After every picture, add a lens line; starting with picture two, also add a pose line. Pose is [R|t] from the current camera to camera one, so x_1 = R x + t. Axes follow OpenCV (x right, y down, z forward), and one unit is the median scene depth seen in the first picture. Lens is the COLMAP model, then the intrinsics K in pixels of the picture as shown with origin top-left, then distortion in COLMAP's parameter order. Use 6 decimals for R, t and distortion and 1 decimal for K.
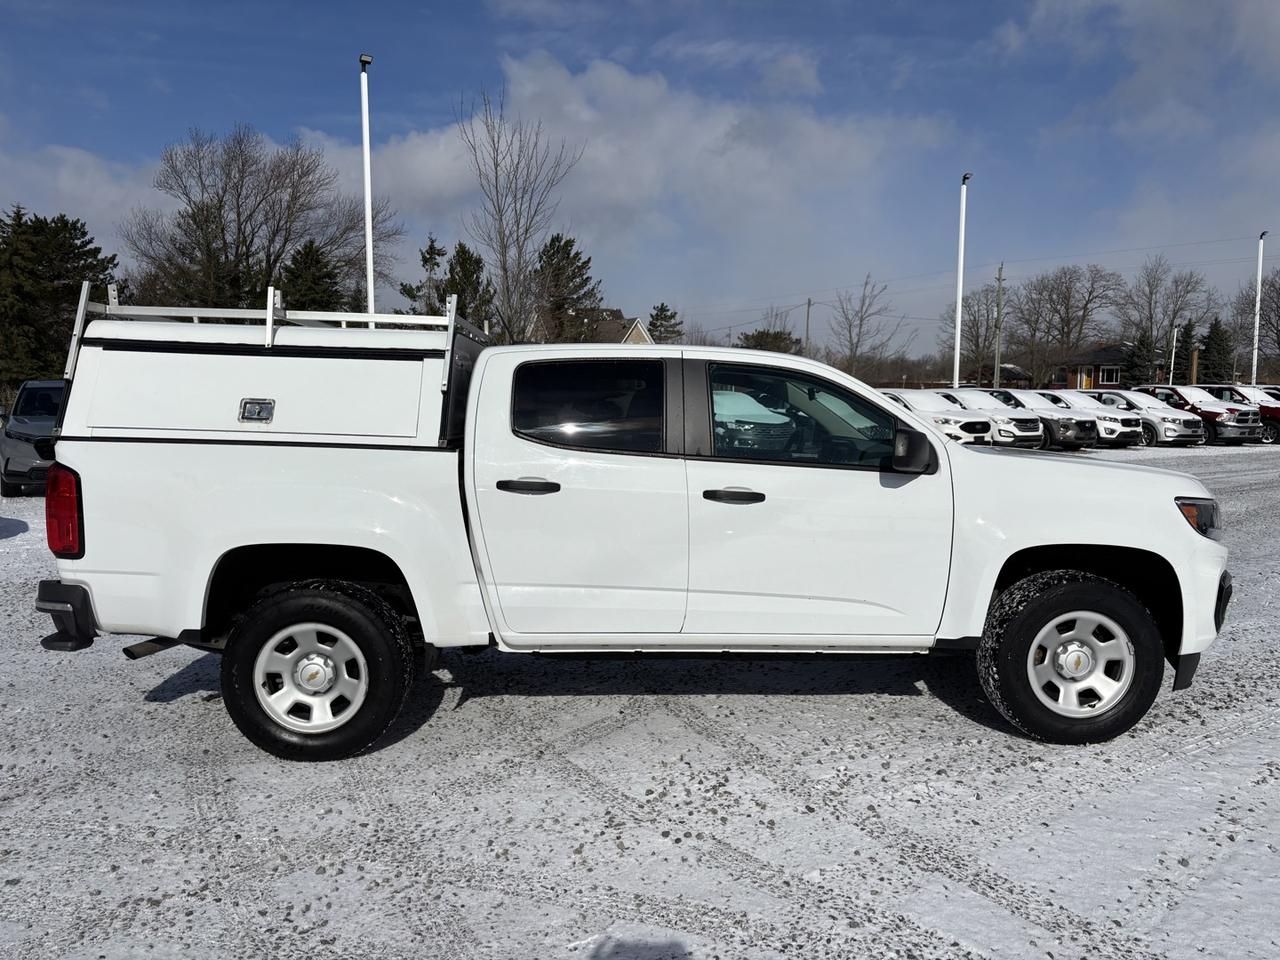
lens RADIAL K [[963.7, 0, 649.8], [0, 963.7, 477.6], [0, 0, 1]] dist [0.063557, -0.078063]
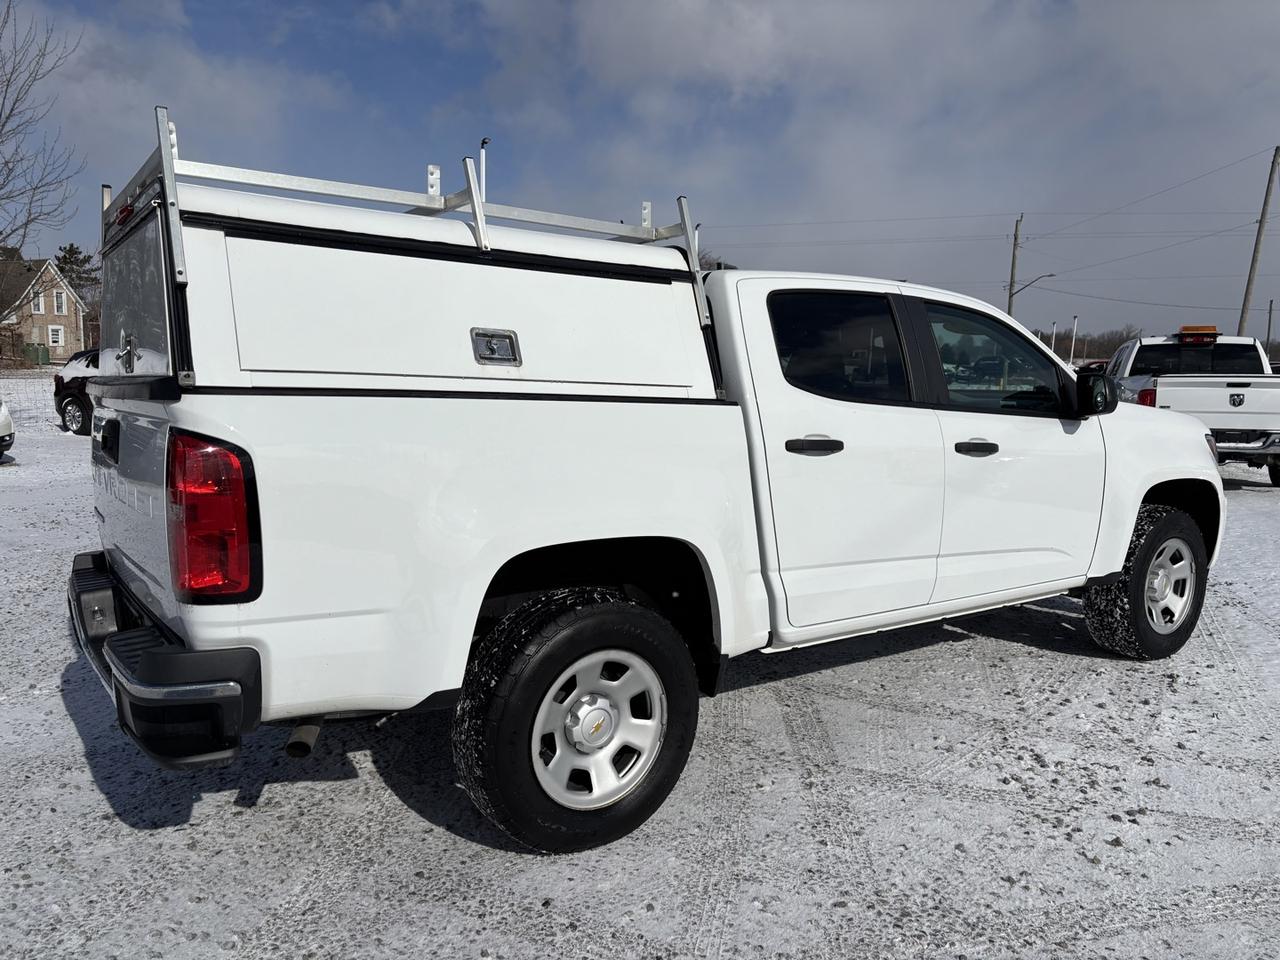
lens RADIAL K [[954.7, 0, 640.0], [0, 954.7, 480.0], [0, 0, 1]] dist [0.074335, -0.104510]
pose [[0.845732, -0.056178, 0.530642, -0.639344], [0.034582, 0.998122, 0.050554, -0.007836], [-0.532486, -0.024405, 0.846087, 0.373684]]
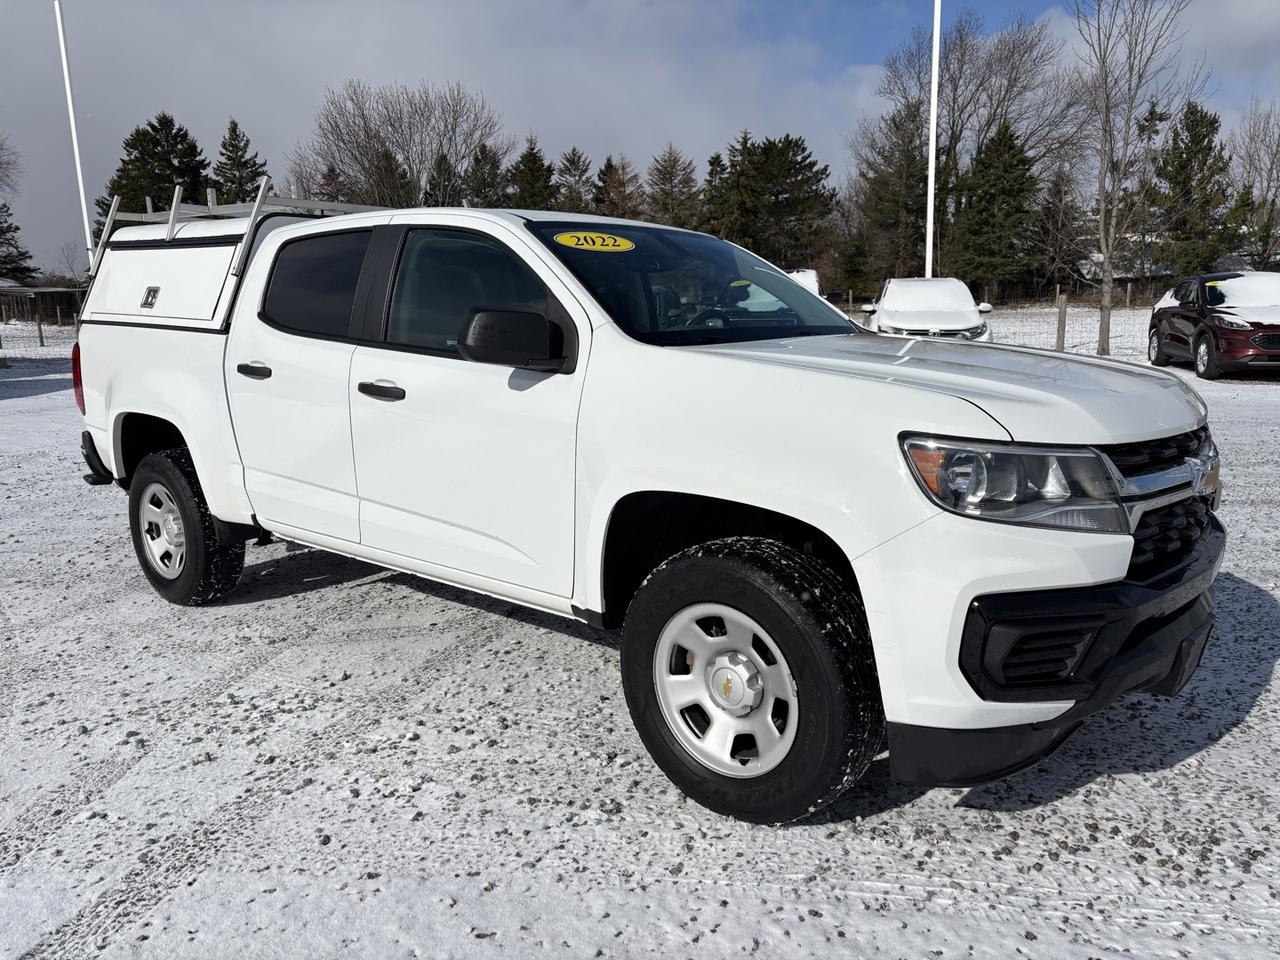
lens RADIAL K [[954.7, 0, 640.0], [0, 954.7, 480.0], [0, 0, 1]] dist [0.074335, -0.104510]
pose [[0.730731, 0.107124, -0.674208, 0.777498], [-0.034178, 0.992114, 0.120592, -0.011546], [0.681810, -0.065077, 0.728629, 0.516673]]
